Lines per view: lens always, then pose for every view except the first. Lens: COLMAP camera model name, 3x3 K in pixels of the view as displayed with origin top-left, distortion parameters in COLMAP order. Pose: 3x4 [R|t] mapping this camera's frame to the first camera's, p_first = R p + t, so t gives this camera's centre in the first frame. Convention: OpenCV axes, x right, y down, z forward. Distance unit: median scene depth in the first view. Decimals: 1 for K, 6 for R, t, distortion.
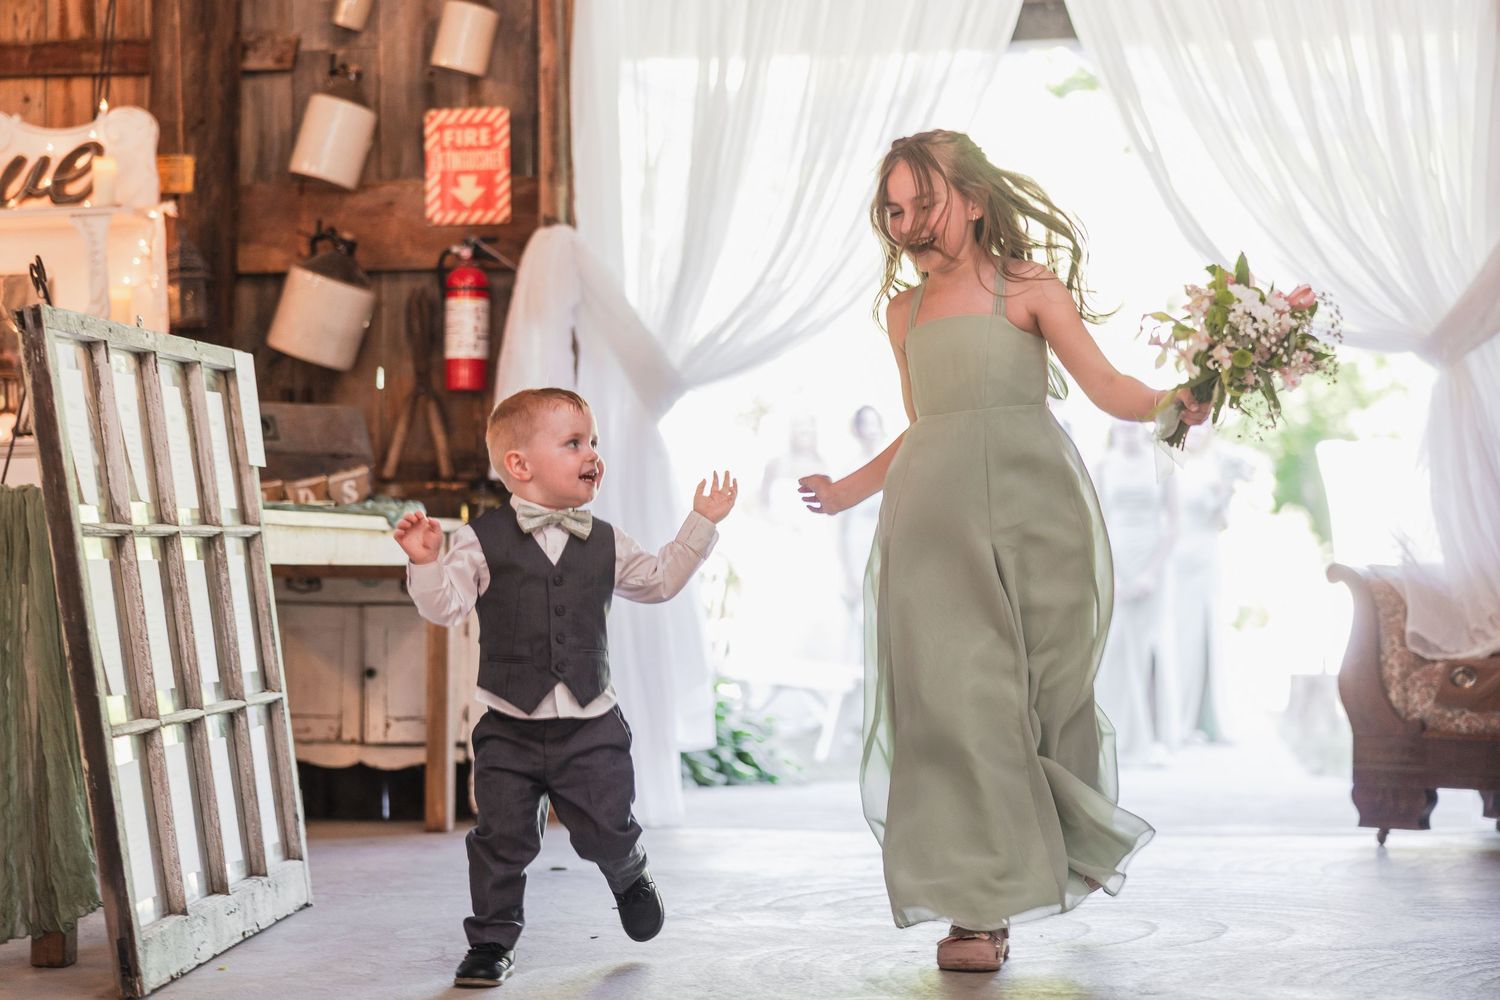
lens RADIAL K [[2805.1, 0, 720.9], [0, 2805.1, 497.3], [0, 0, 1]] dist [-0.003491, -0.026286]
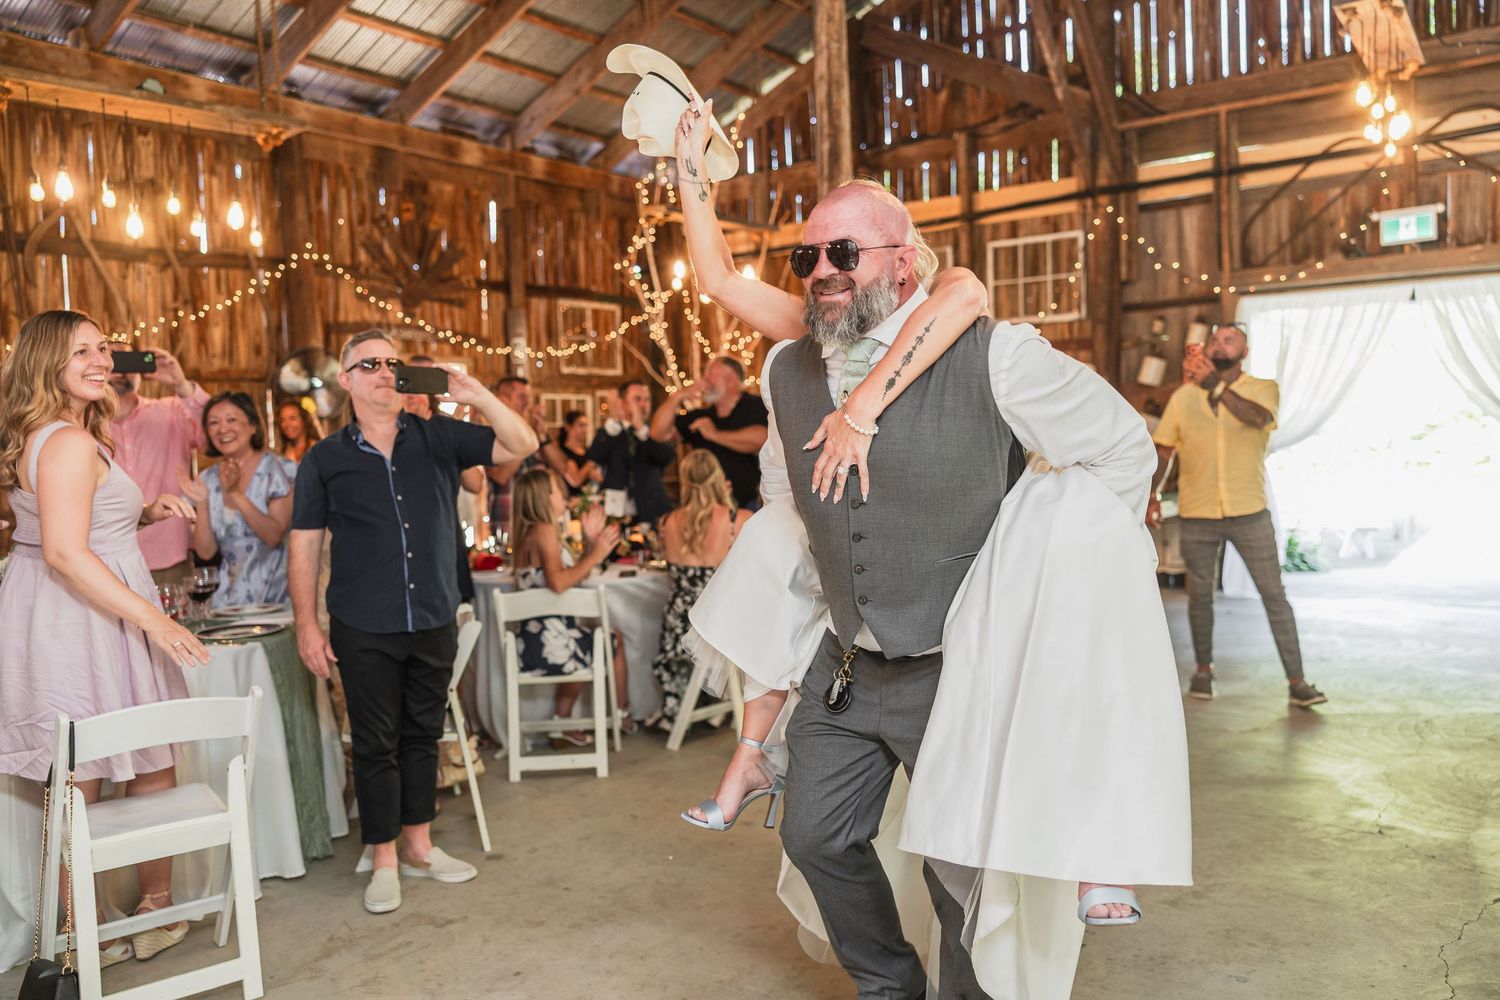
lens RADIAL K [[1177.1, 0, 743.6], [0, 1177.1, 495.5], [0, 0, 1]] dist [0.007635, 0.000666]
pose [[0.897101, 0.003007, -0.441815, 0.033700], [0.031696, 0.996962, 0.071143, -0.097827], [0.440687, -0.077826, 0.894281, -0.386903]]
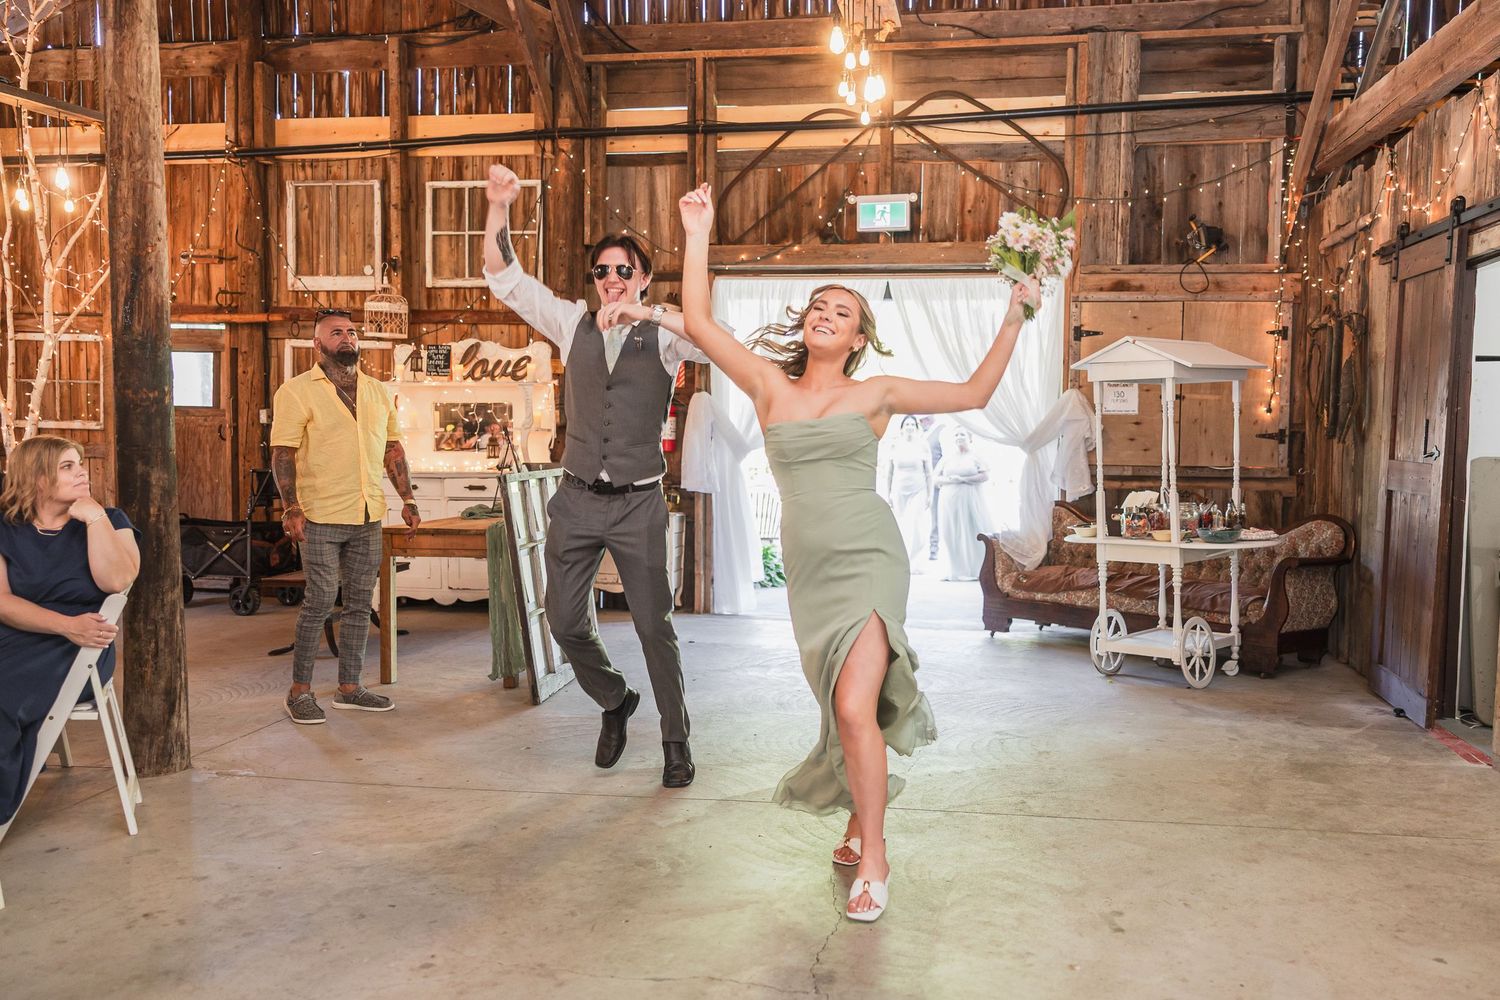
lens RADIAL K [[1274.7, 0, 808.2], [0, 1274.7, 507.7], [0, 0, 1]] dist [0.001731, 0.005172]
pose [[0.999724, 0.022549, -0.006613, 0.052215], [-0.021869, 0.995764, 0.089304, -0.096069], [0.008599, -0.089135, 0.995982, -0.207854]]
